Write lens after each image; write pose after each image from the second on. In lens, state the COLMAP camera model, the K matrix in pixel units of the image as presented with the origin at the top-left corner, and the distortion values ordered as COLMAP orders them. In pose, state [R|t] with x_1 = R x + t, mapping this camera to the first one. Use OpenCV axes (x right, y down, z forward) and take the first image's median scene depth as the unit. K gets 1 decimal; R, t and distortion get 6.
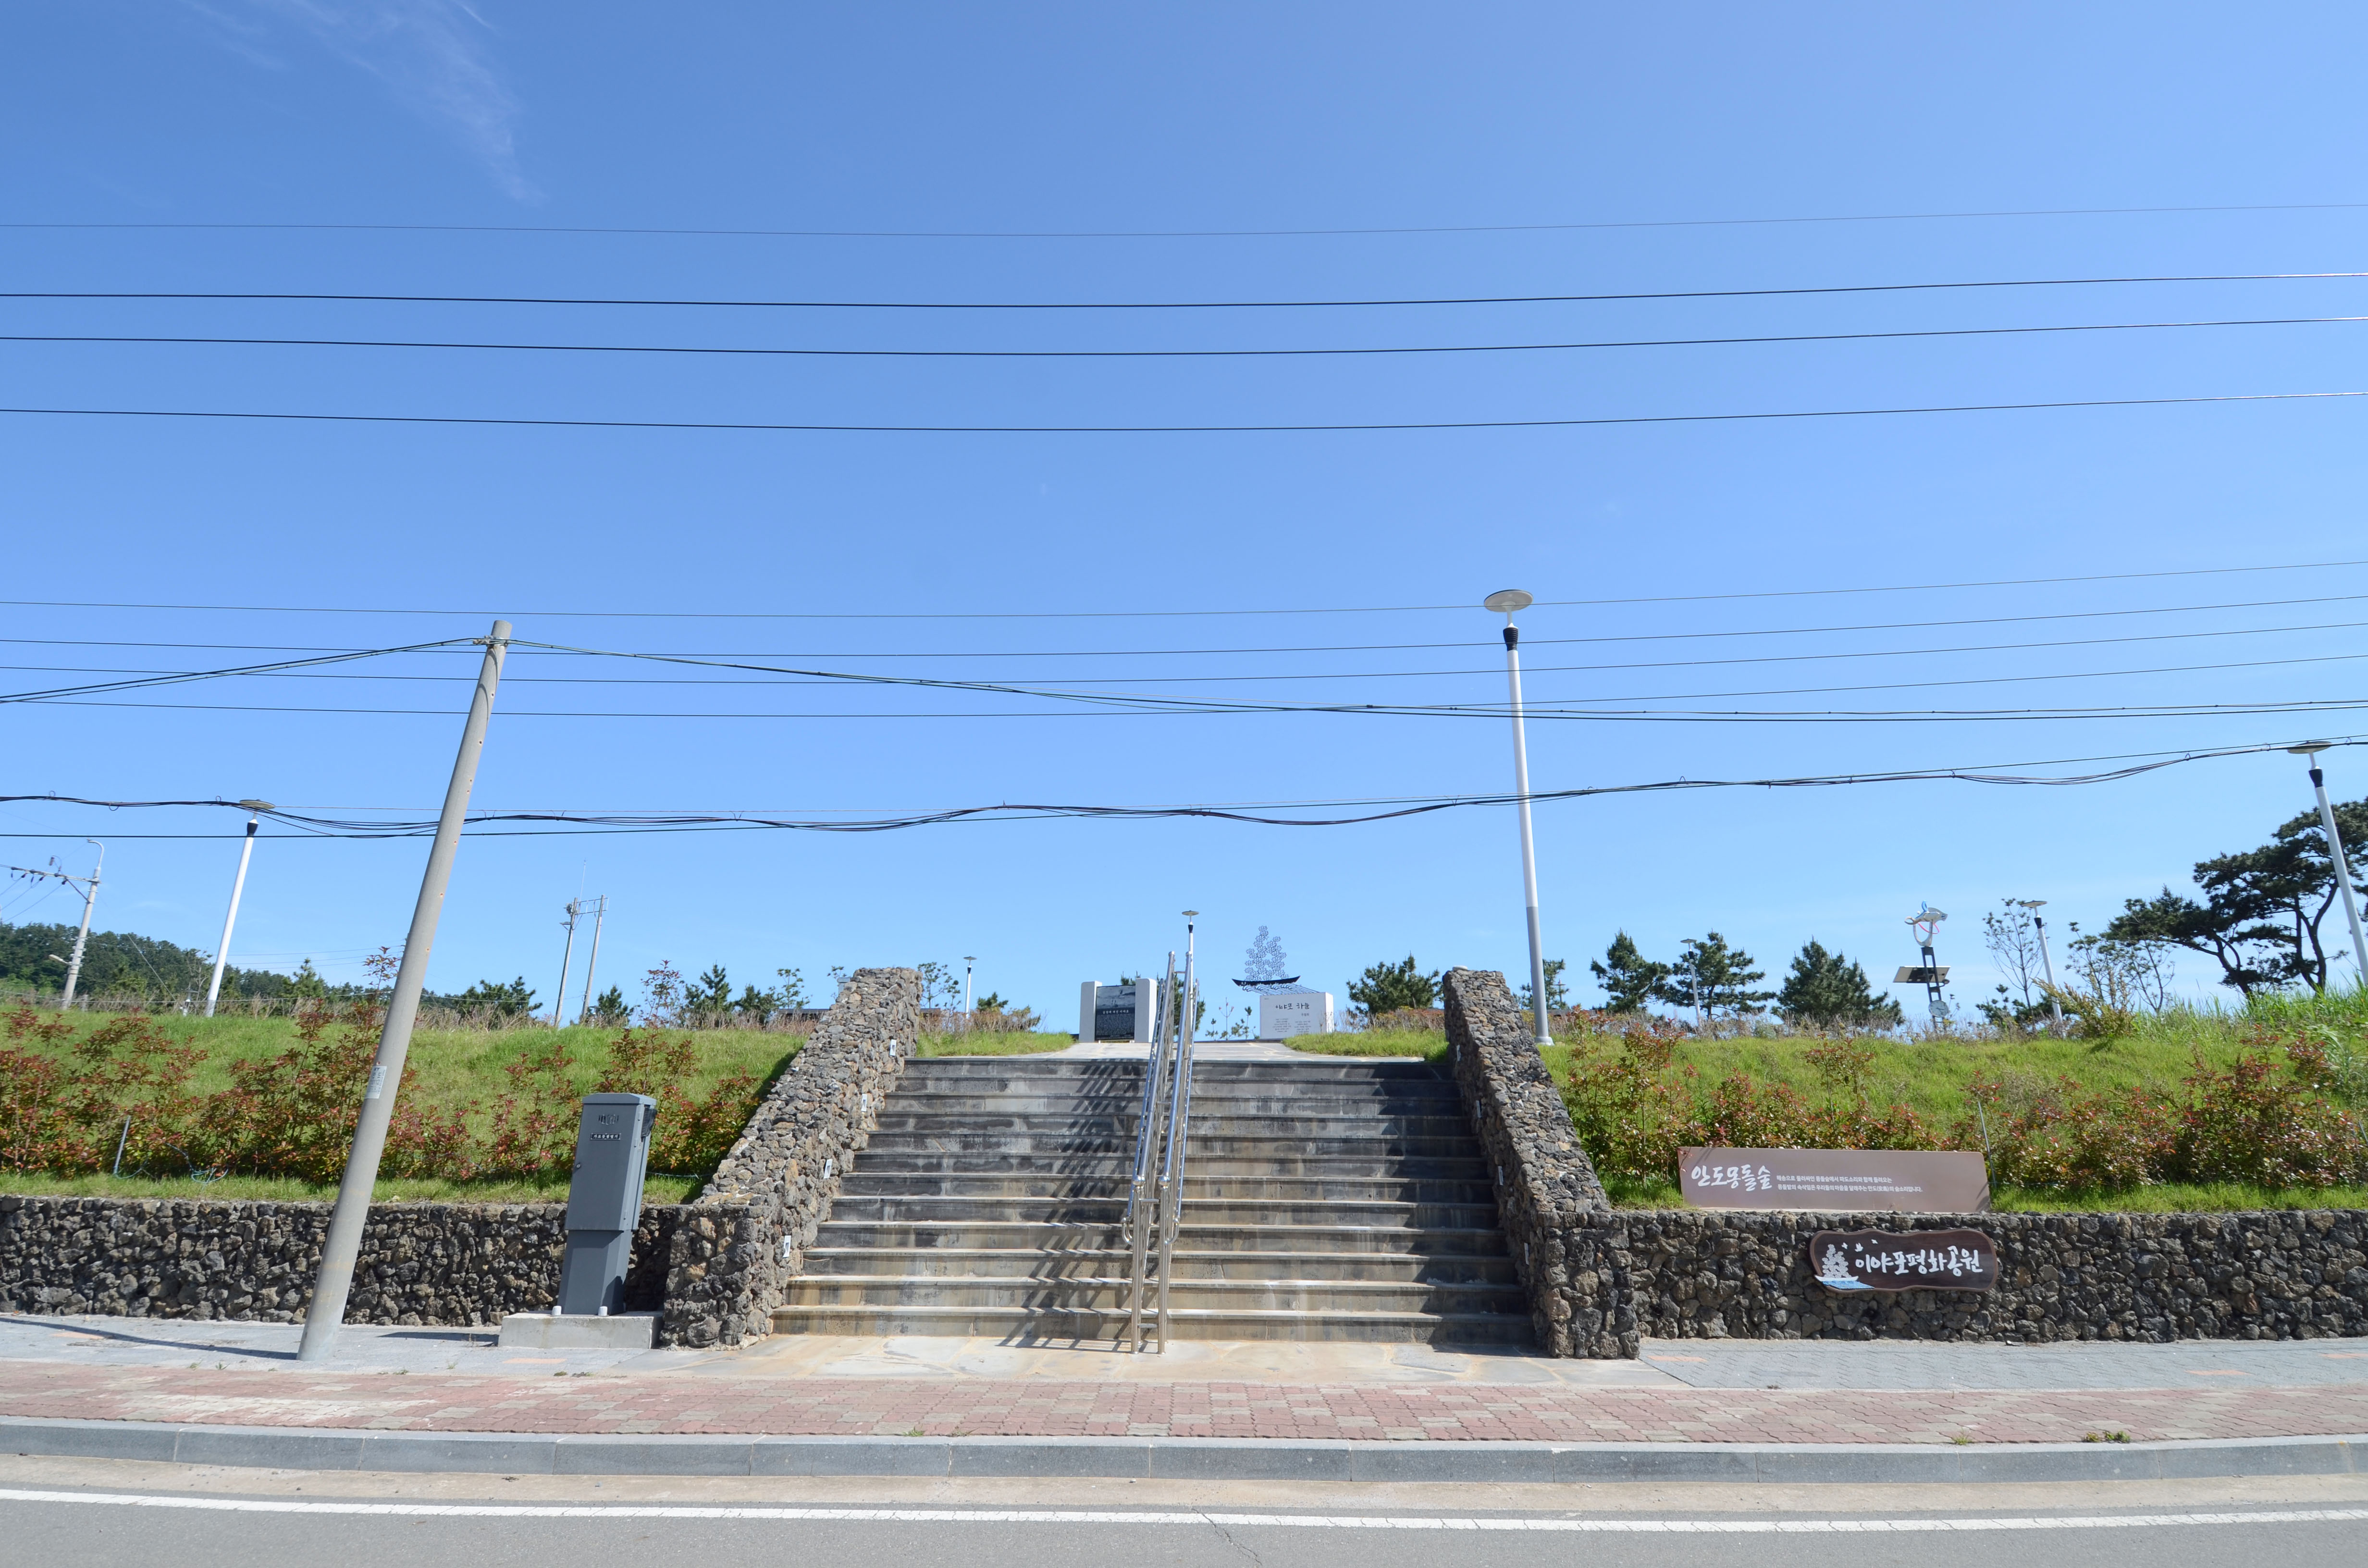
lens RADIAL K [[1215.2, 0, 1187.8], [0, 1215.2, 795.1], [0, 0, 1]] dist [0.026658, -0.046667]
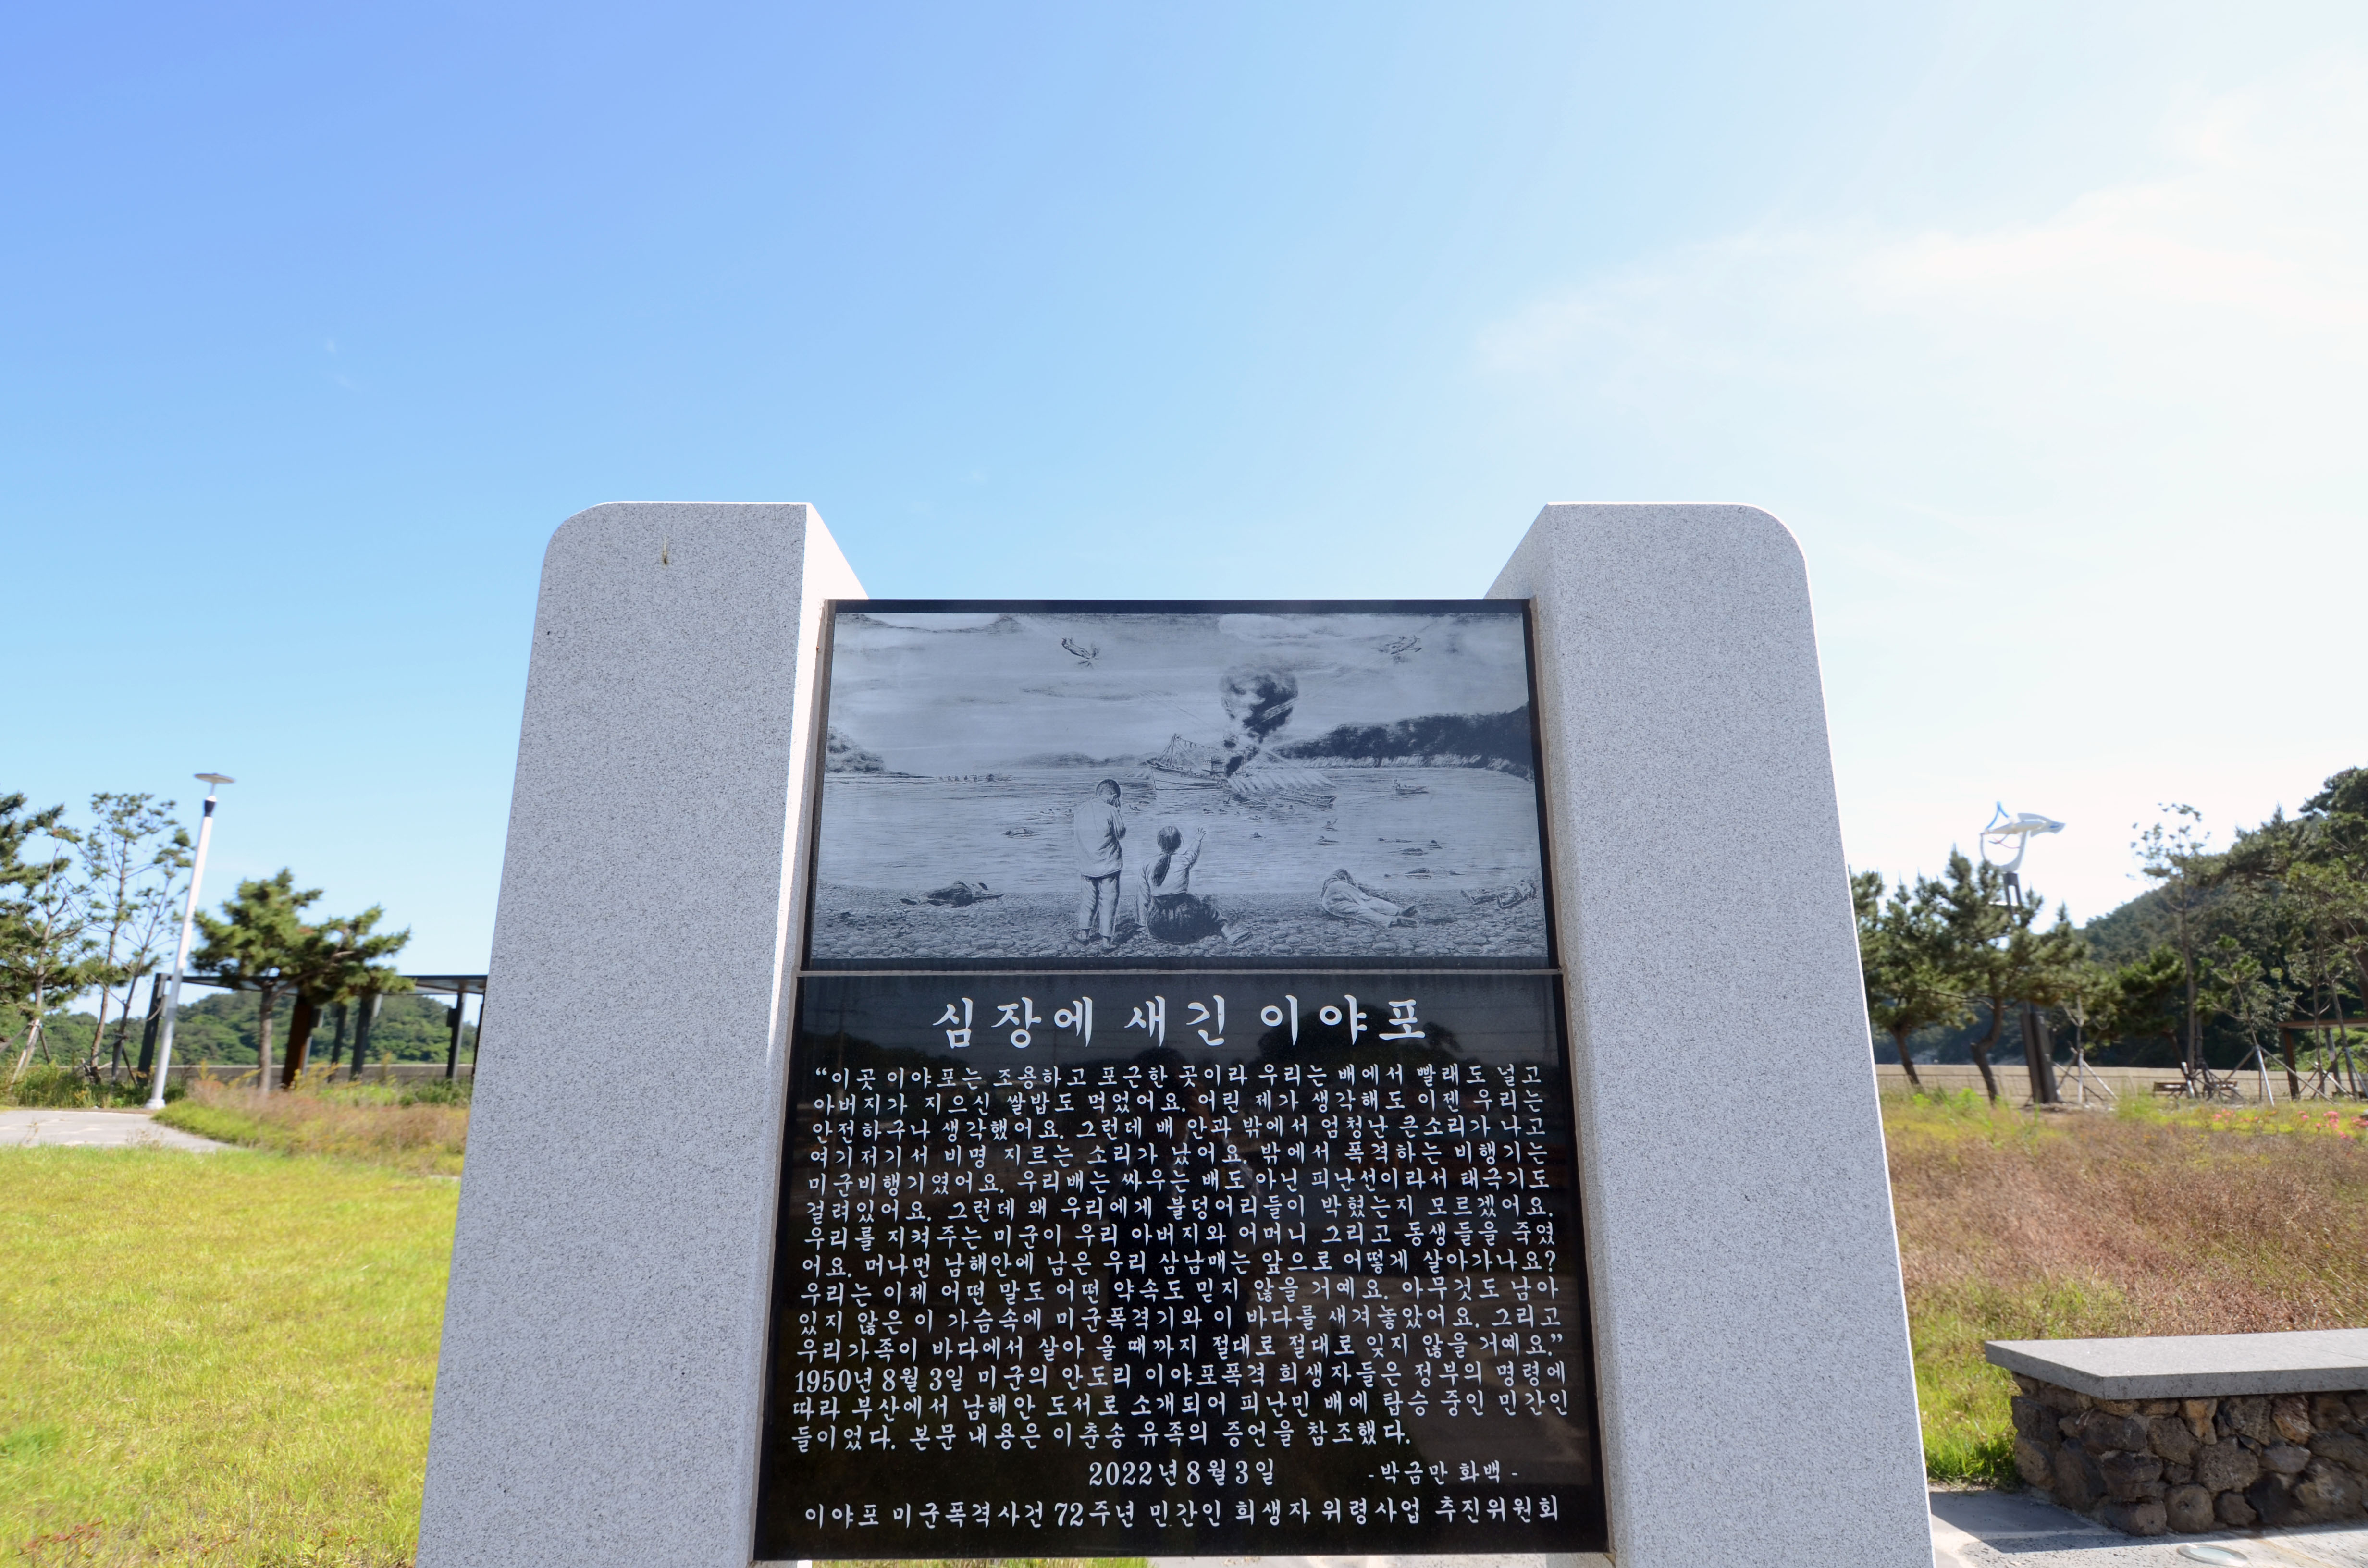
lens RADIAL K [[1218.6, 0, 1187.1], [0, 1218.6, 781.5], [0, 0, 1]] dist [0.046575, -0.048824]
pose [[0.919091, 0.081132, 0.385603, -0.051320], [-0.102304, 0.994149, 0.034672, 0.102137], [-0.380534, -0.071315, 0.922013, 0.590362]]
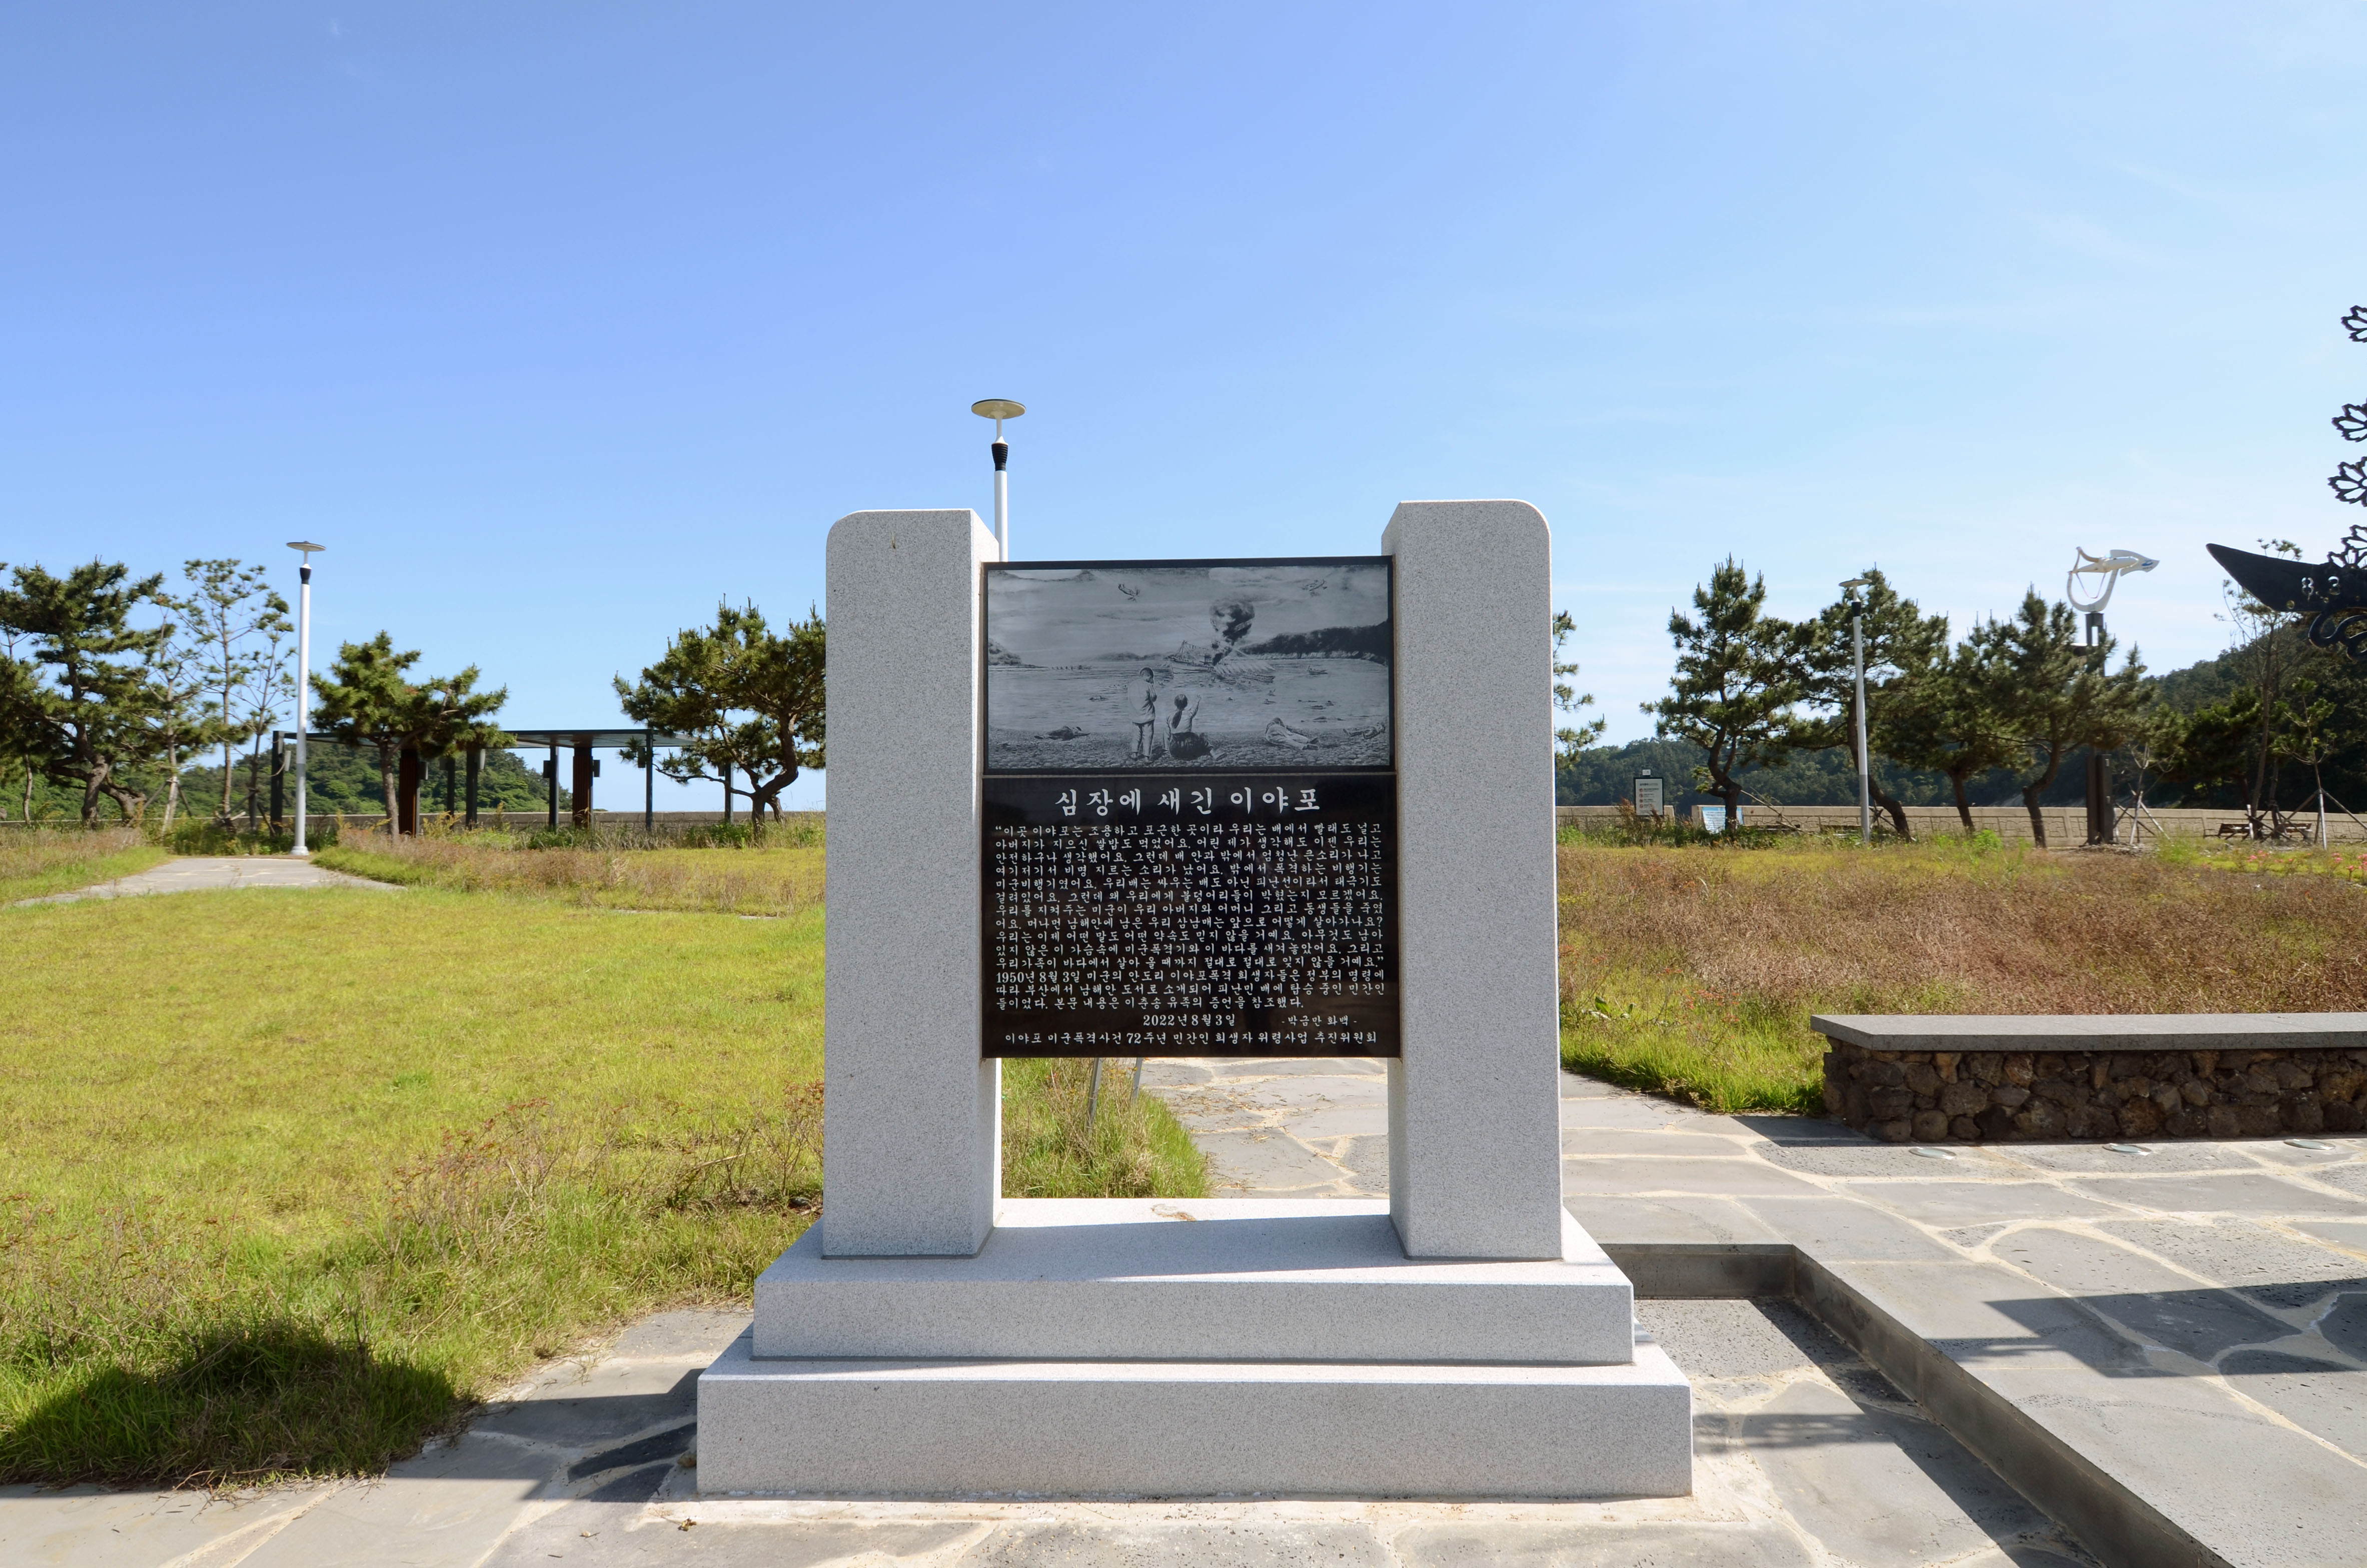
lens RADIAL K [[1268.2, 0, 1183.5], [0, 1268.2, 784.0], [0, 0, 1]] dist [0.054426, -0.056561]
pose [[0.937666, -0.004279, 0.347512, -0.061201], [-0.085683, 0.966213, 0.243087, 0.092842], [-0.336811, -0.257710, 0.905618, 0.561090]]
